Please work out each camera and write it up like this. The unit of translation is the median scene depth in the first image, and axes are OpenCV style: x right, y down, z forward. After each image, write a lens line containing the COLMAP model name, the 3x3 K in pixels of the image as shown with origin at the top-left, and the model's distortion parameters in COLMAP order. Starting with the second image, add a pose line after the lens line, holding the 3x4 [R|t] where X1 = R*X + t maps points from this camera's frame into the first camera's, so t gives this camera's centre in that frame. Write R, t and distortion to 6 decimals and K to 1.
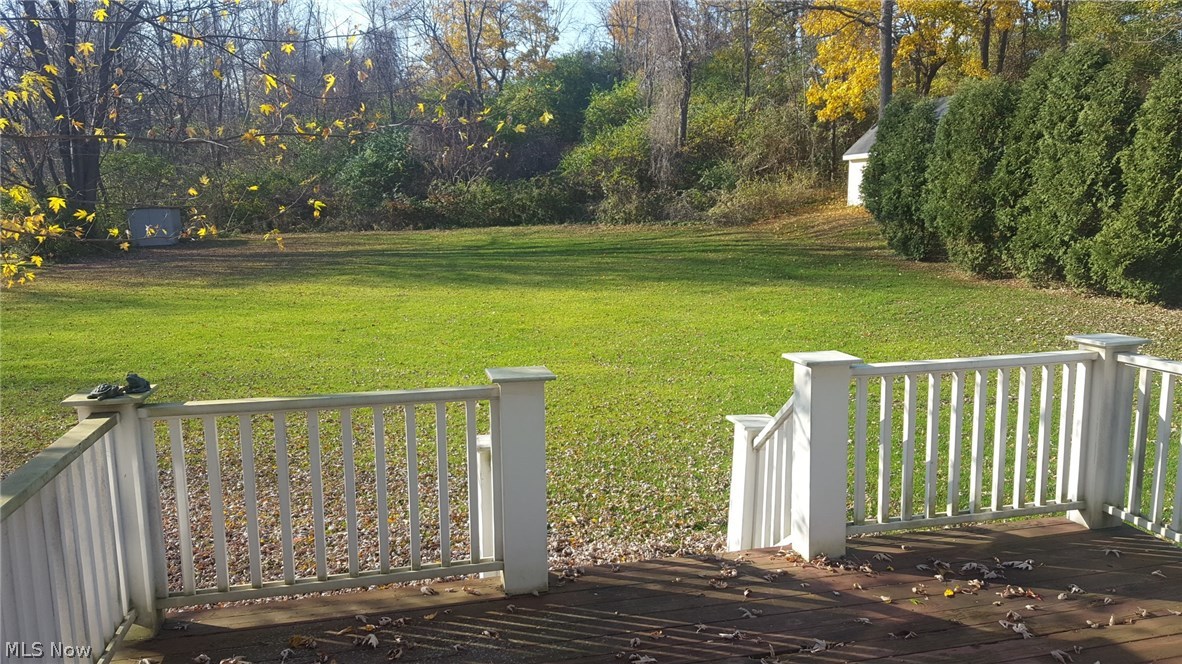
lens RADIAL K [[879.1, 0, 588.8], [0, 879.1, 356.1], [0, 0, 1]] dist [0.093109, -0.139192]
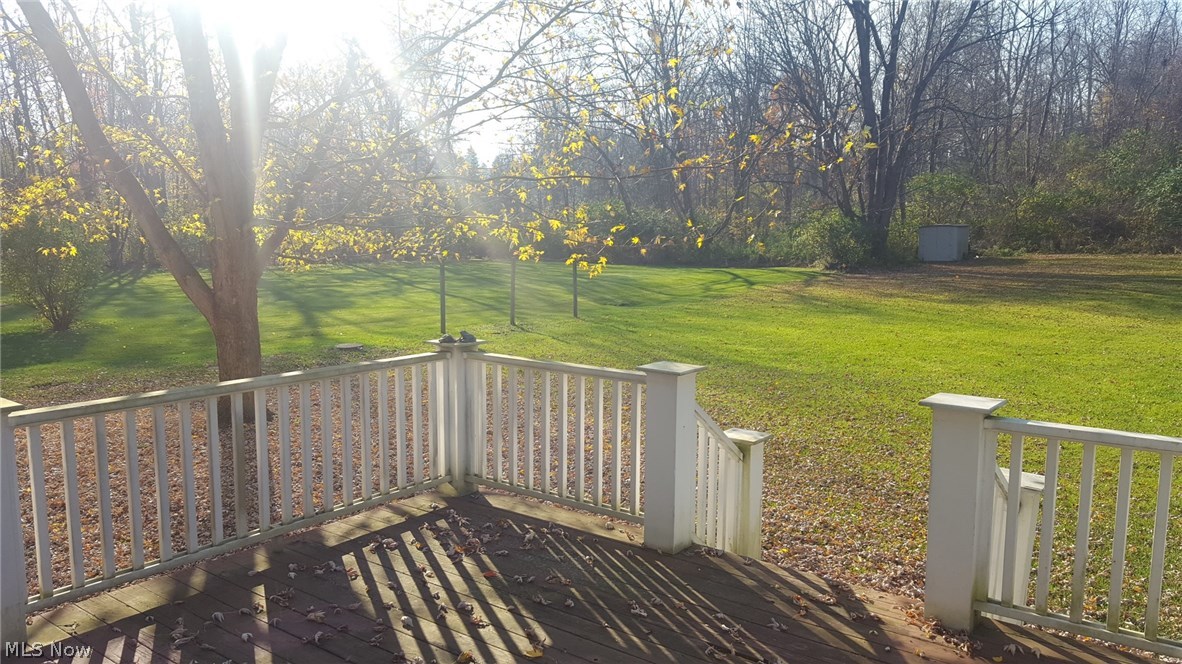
lens RADIAL K [[870.2, 0, 589.1], [0, 870.2, 366.0], [0, 0, 1]] dist [0.155354, -0.251721]
pose [[0.626484, 0.132722, -0.768051, 0.121173], [-0.139485, 0.988579, 0.057055, -0.005423], [0.766852, 0.071388, 0.637842, 0.024419]]
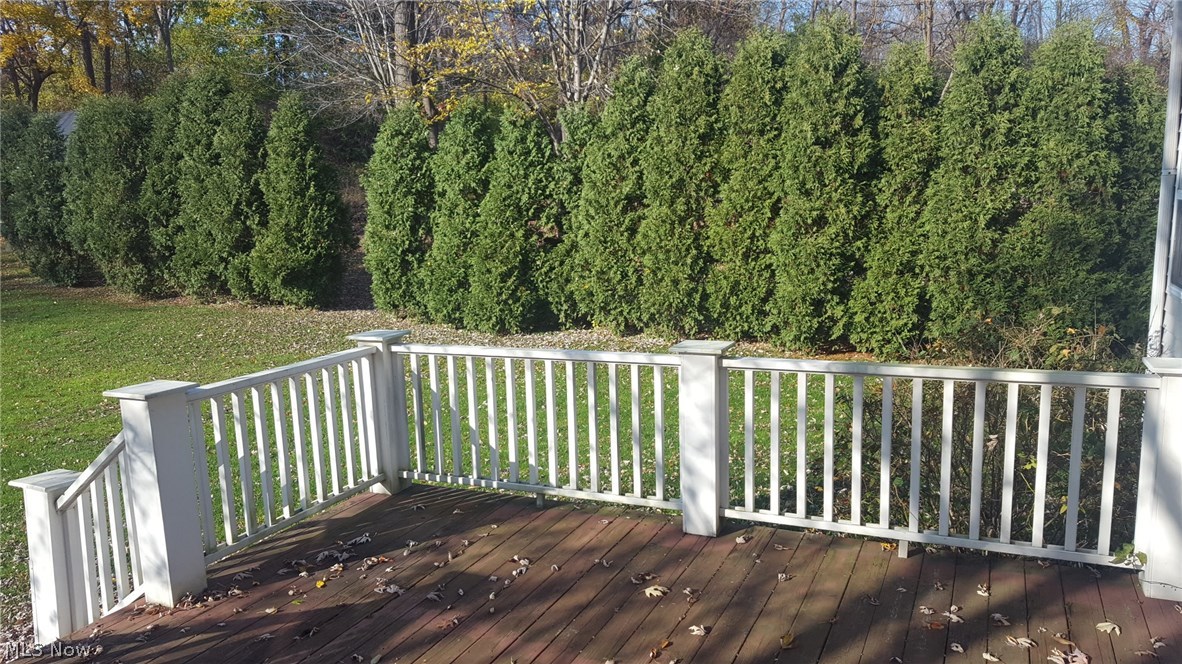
lens RADIAL K [[879.1, 0, 588.8], [0, 879.1, 356.1], [0, 0, 1]] dist [0.093109, -0.139192]
pose [[0.618201, -0.140471, 0.773366, -0.032143], [0.157072, 0.986134, 0.053559, -0.001964], [-0.770166, 0.088364, 0.631693, 0.008783]]
